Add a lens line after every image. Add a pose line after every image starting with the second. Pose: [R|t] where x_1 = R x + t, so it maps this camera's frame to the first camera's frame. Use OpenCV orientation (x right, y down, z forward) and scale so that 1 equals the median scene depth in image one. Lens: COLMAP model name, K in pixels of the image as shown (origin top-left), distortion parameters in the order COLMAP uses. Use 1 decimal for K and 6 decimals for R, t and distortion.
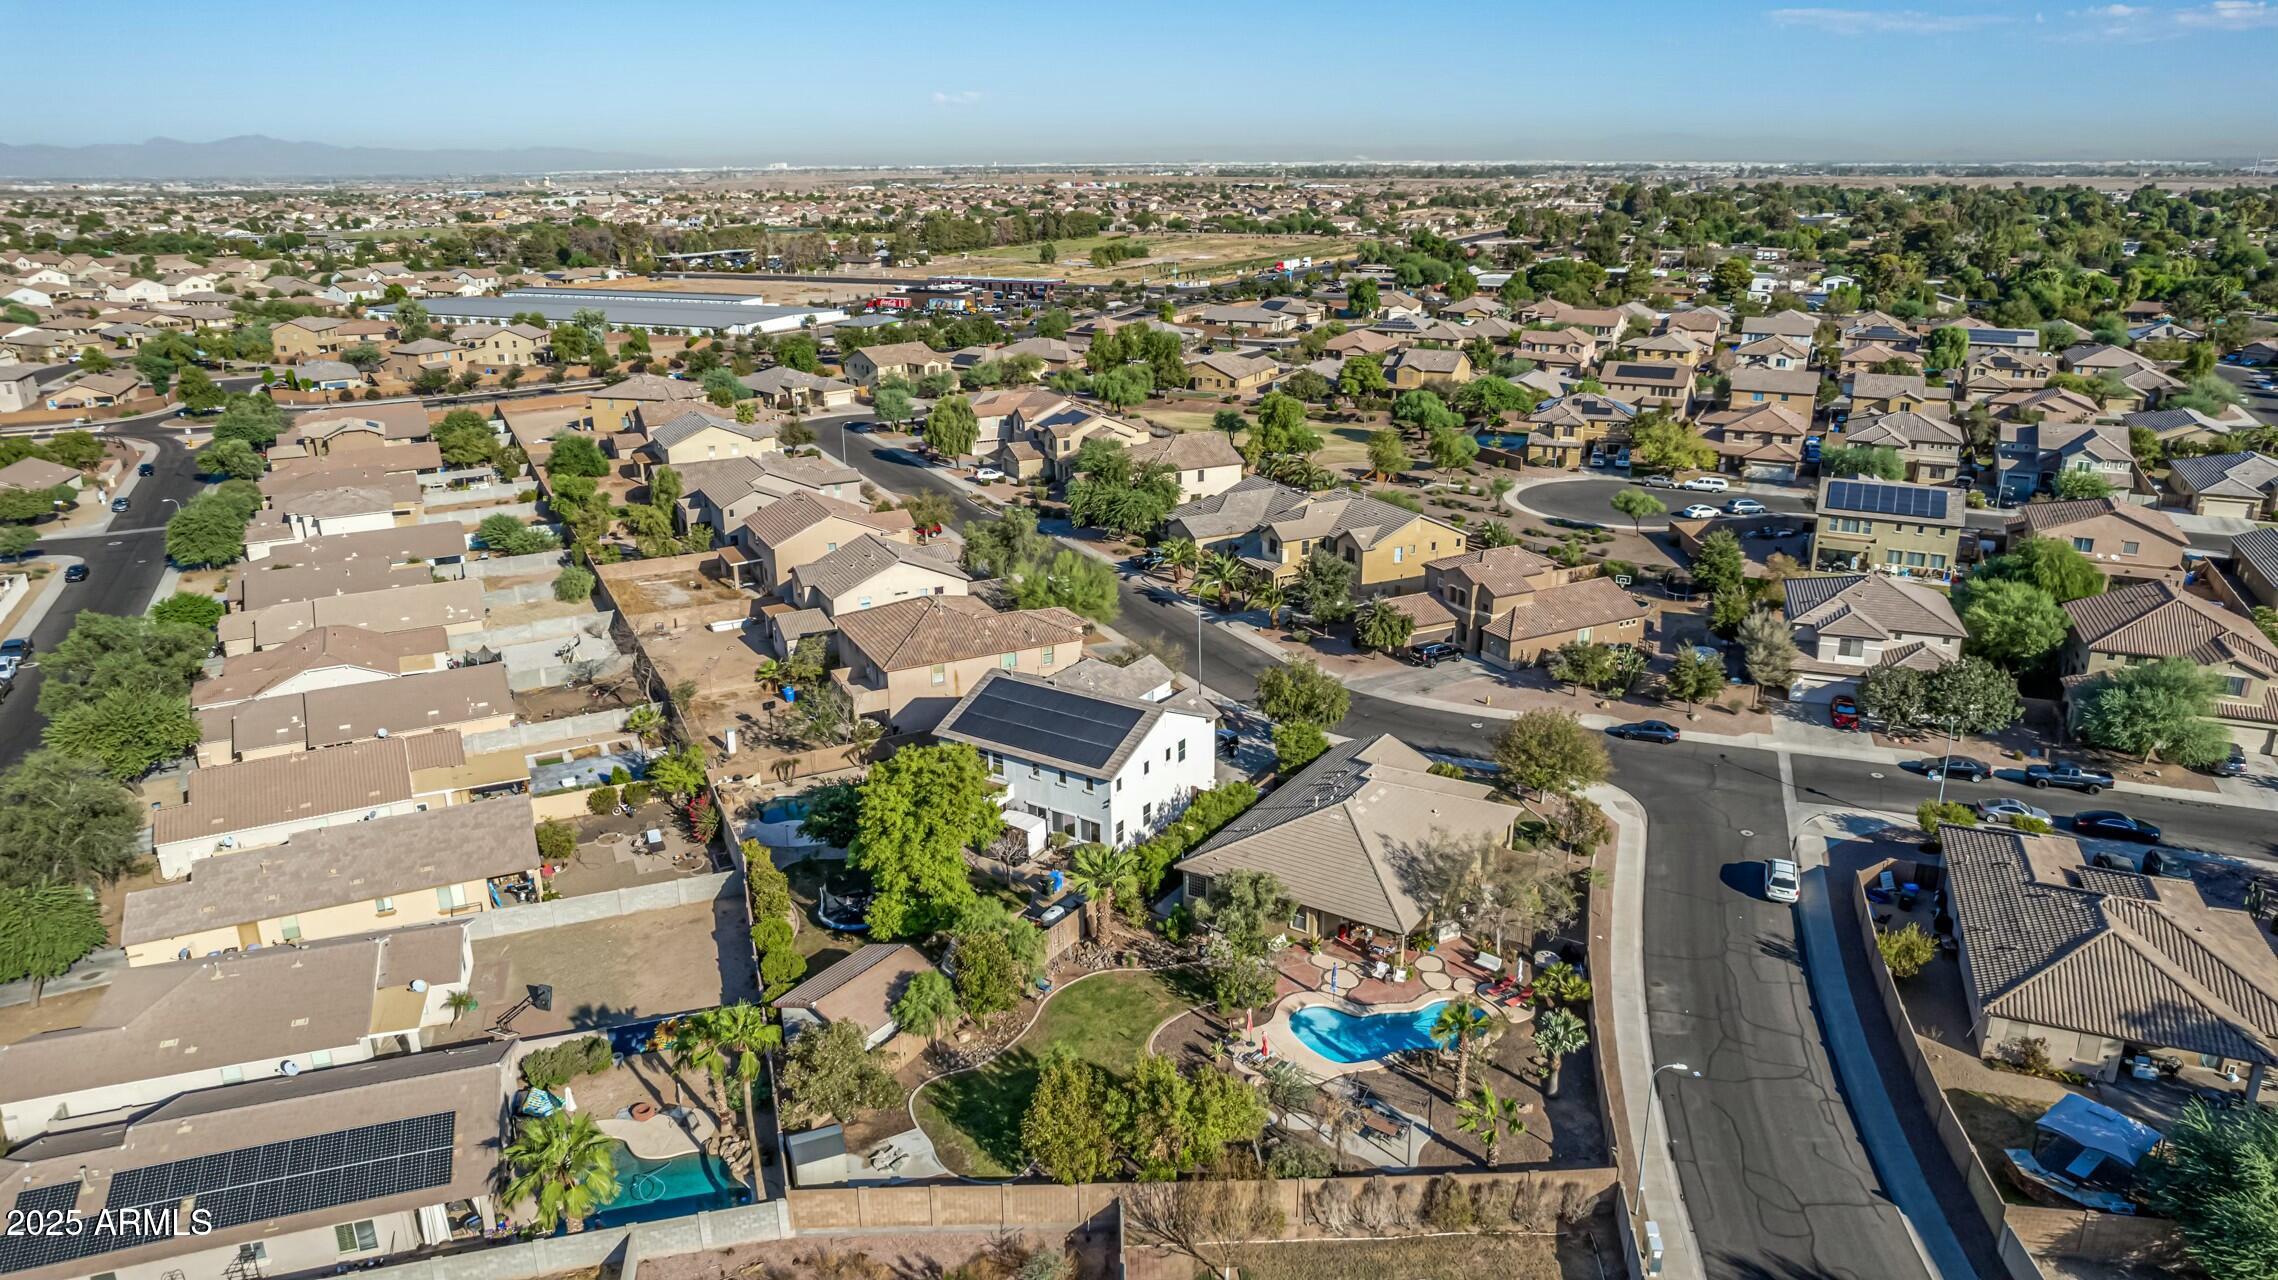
lens RADIAL K [[1456.0, 0, 1153.3], [0, 1456.0, 644.1], [0, 0, 1]] dist [-0.070605, 0.064519]
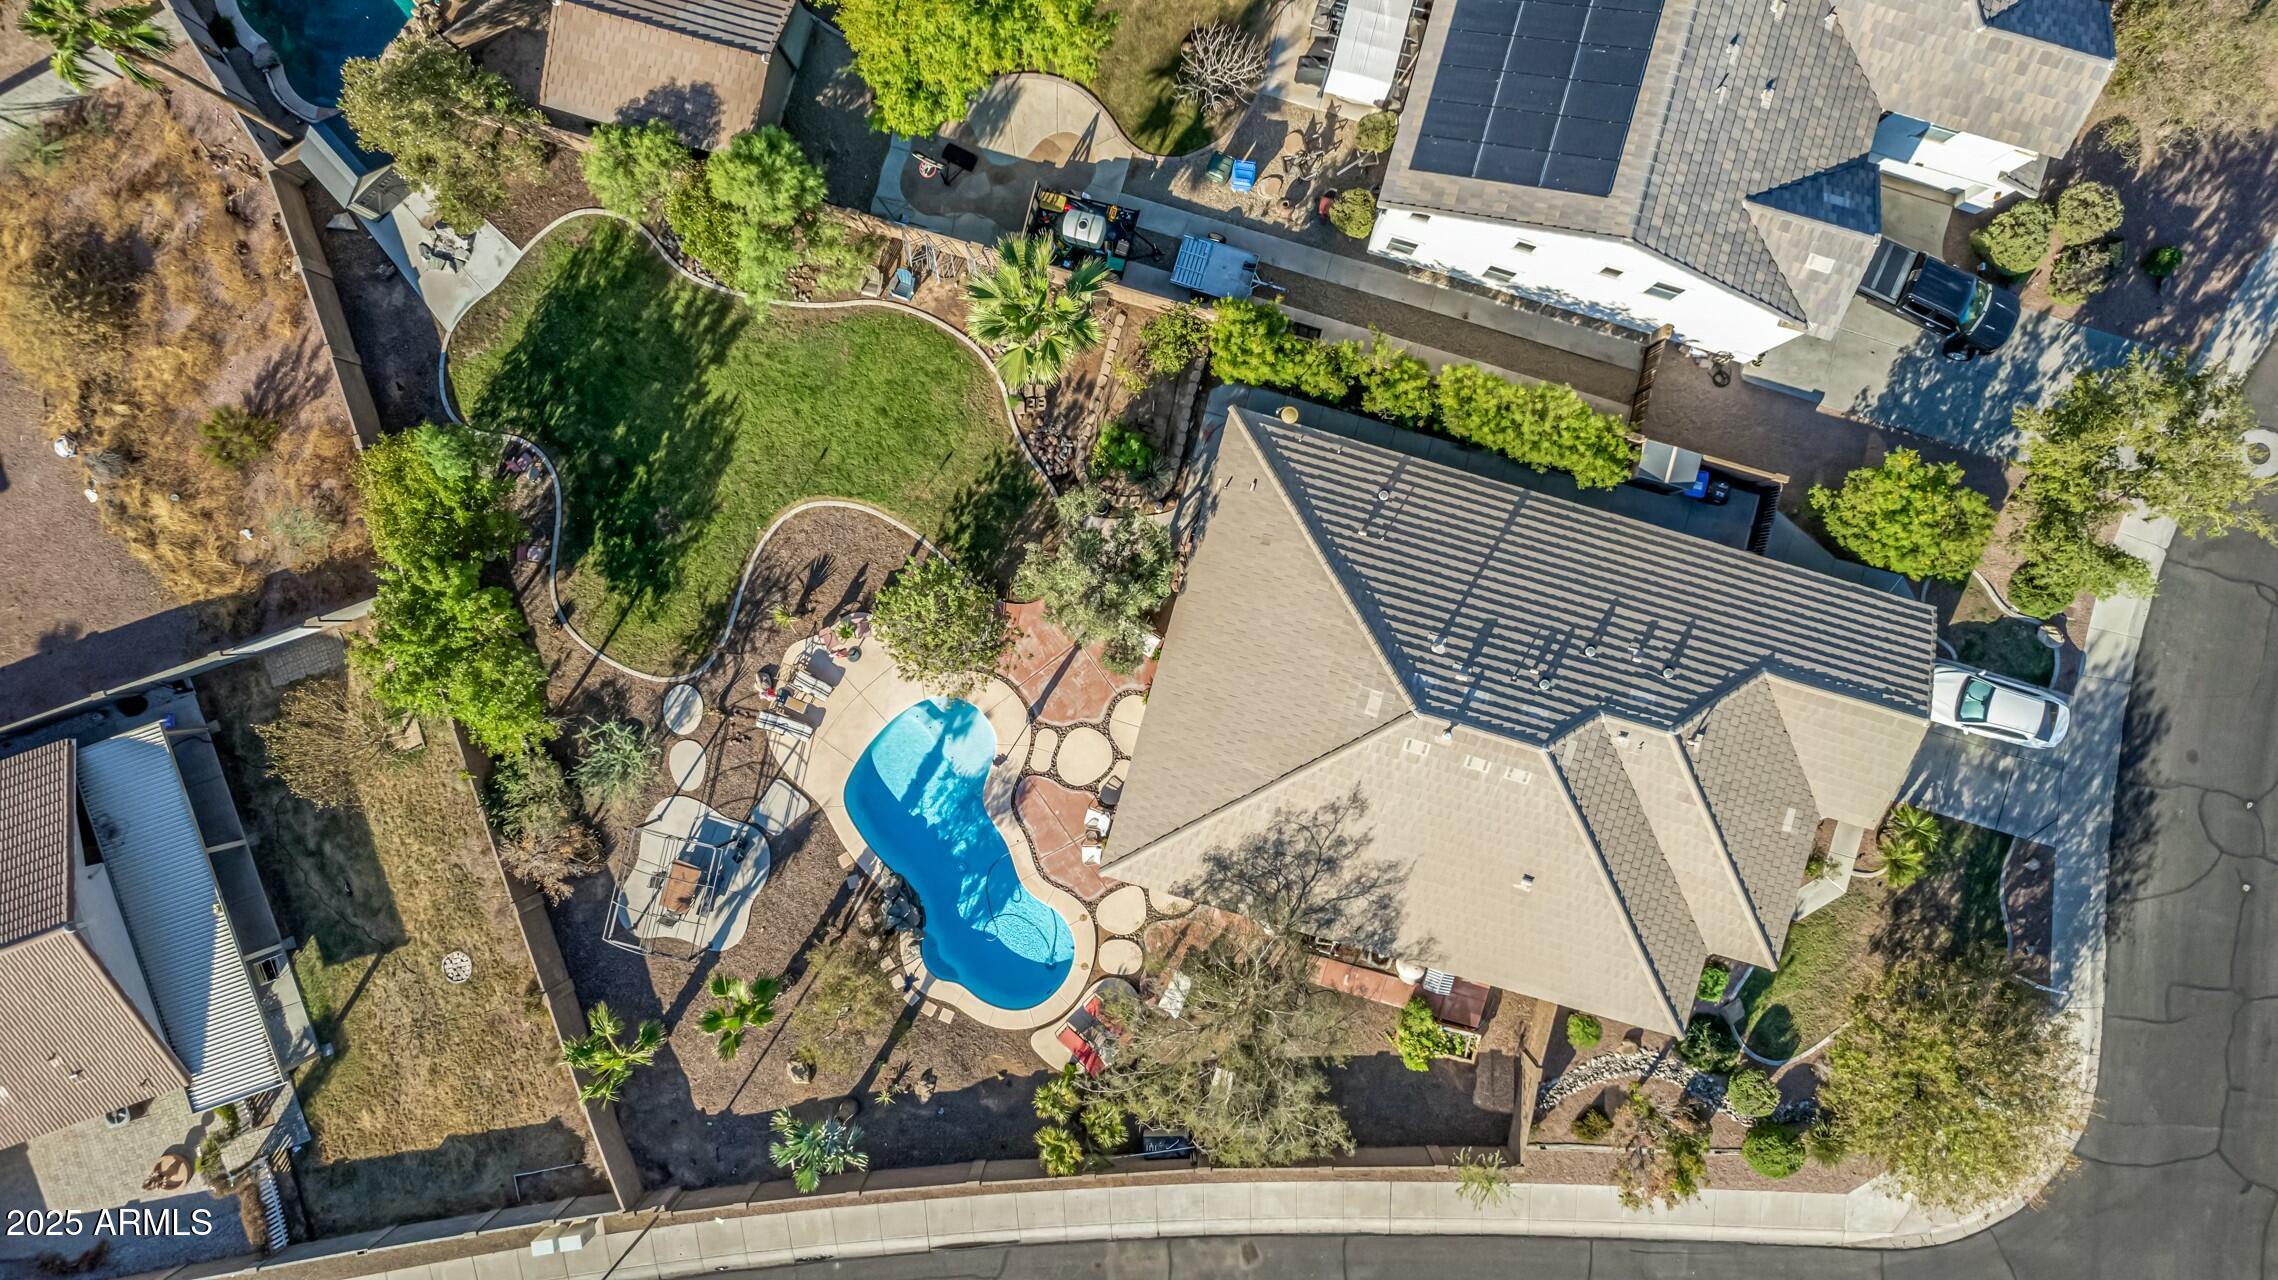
lens RADIAL K [[1456.0, 0, 1153.3], [0, 1456.0, 644.1], [0, 0, 1]] dist [-0.070605, 0.064519]
pose [[0.295472, 0.955337, 0.005230, 0.075376], [-0.296760, 0.086577, 0.951019, -0.283931], [0.908091, -0.282551, 0.309087, 0.697230]]
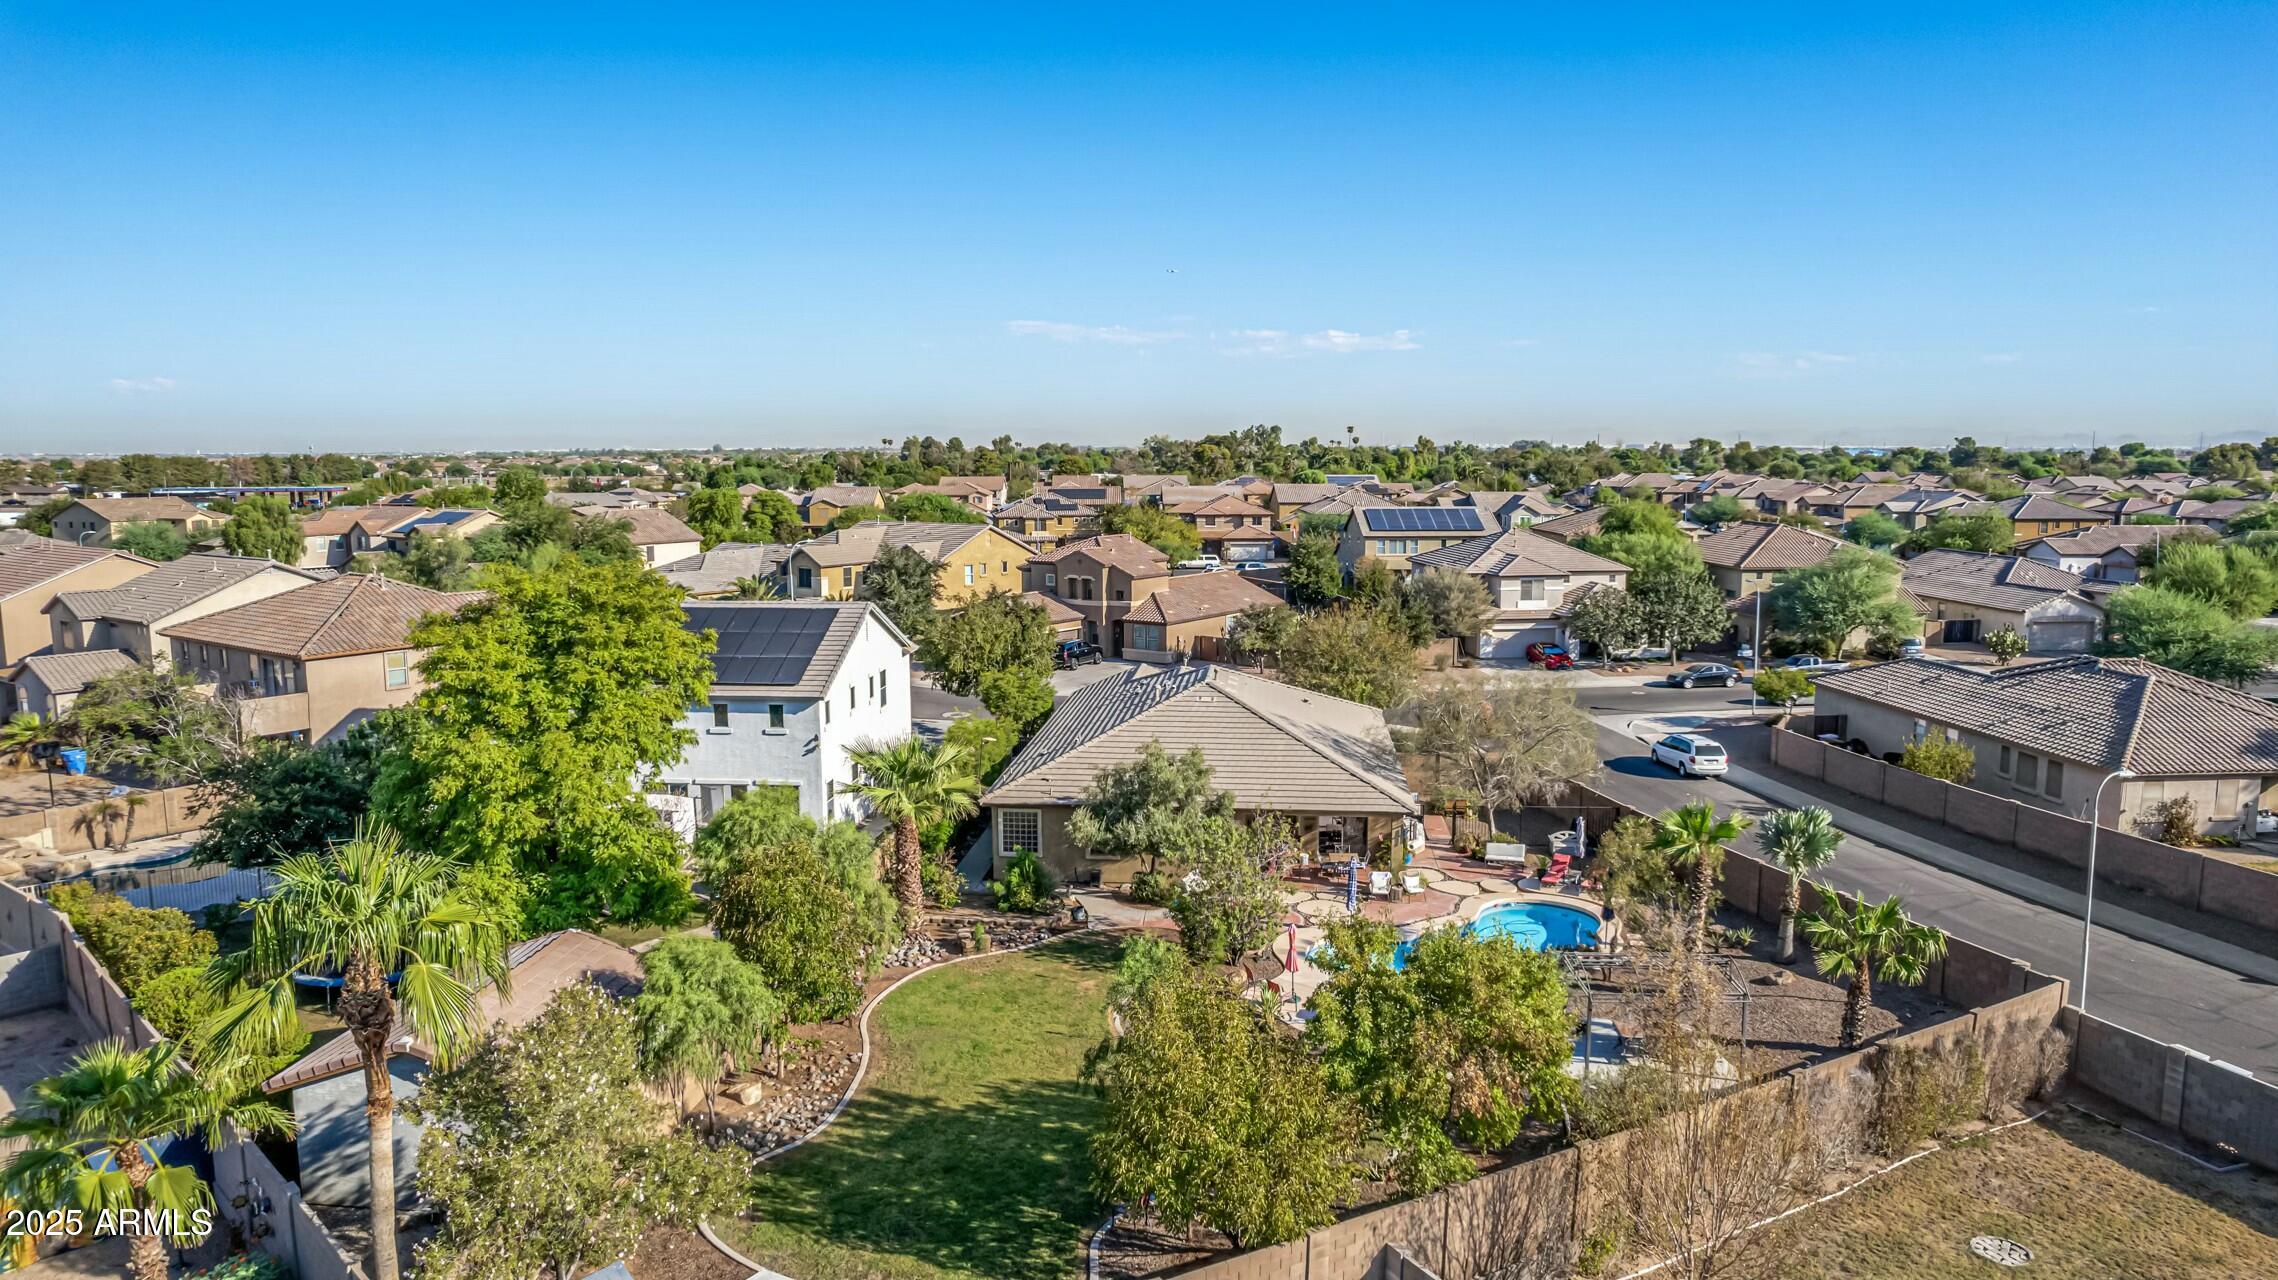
lens RADIAL K [[1456.0, 0, 1153.3], [0, 1456.0, 644.1], [0, 0, 1]] dist [-0.070605, 0.064519]
pose [[0.885440, -0.059229, 0.460964, -0.164616], [0.145951, 0.977106, -0.154800, 0.168416], [-0.441242, 0.204344, 0.873813, 0.397098]]
